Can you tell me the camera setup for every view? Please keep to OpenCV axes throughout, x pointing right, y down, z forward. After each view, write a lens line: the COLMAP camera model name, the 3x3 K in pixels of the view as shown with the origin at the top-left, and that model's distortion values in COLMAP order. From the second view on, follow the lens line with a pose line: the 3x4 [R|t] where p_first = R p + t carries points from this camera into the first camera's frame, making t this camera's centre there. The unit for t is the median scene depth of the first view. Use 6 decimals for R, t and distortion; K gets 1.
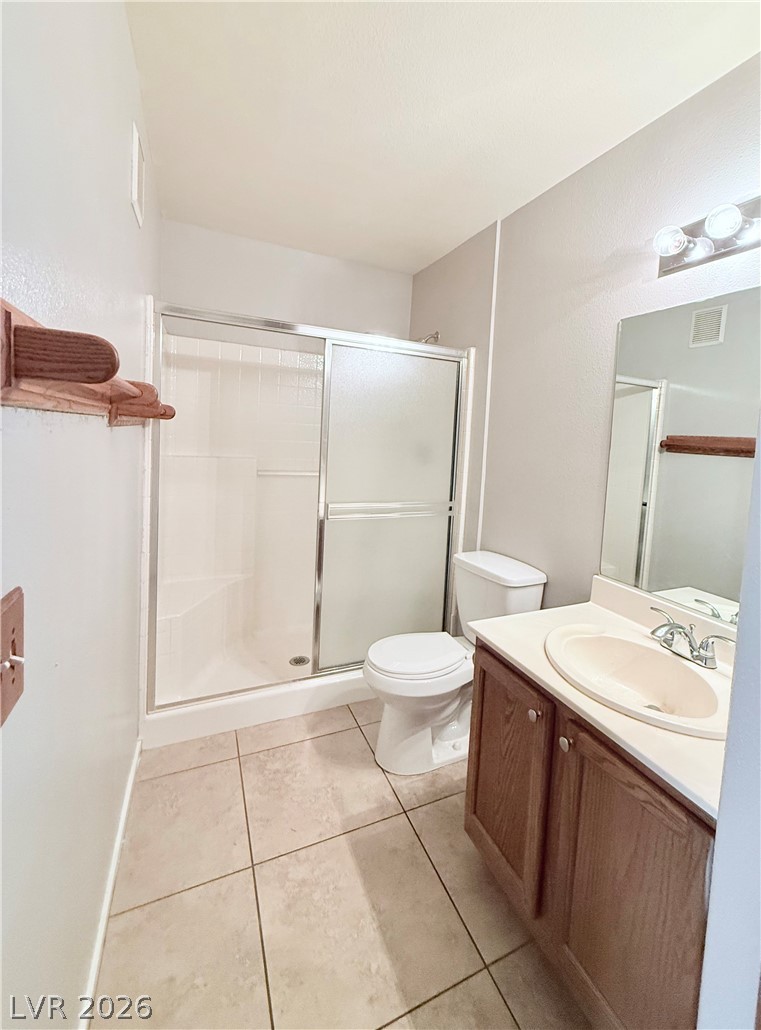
lens RADIAL K [[441.9, 0, 418.0], [0, 441.9, 466.8], [0, 0, 1]] dist [0.004477, 0.000064]
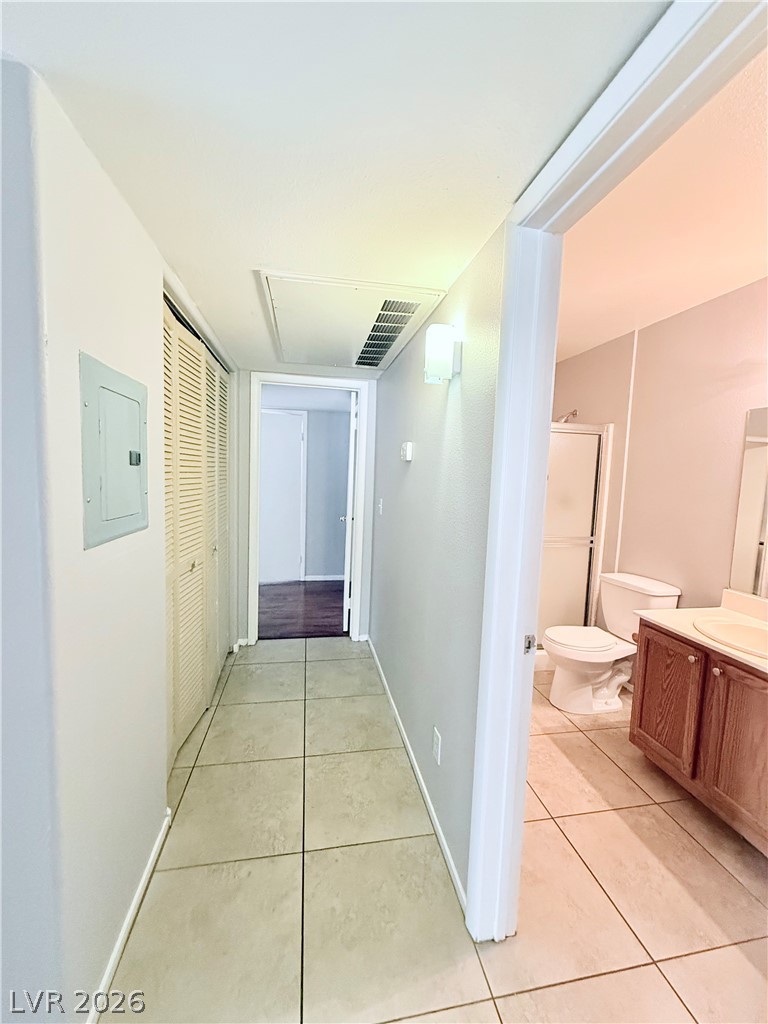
lens RADIAL K [[407.5, 0, 379.1], [0, 407.5, 512.0], [0, 0, 1]] dist [-0.000009, 0.000002]
pose [[0.965756, 0.005691, -0.259391, -0.322320], [-0.004762, 0.999980, 0.004211, 0.000030], [0.259409, -0.002832, 0.965763, -0.530467]]
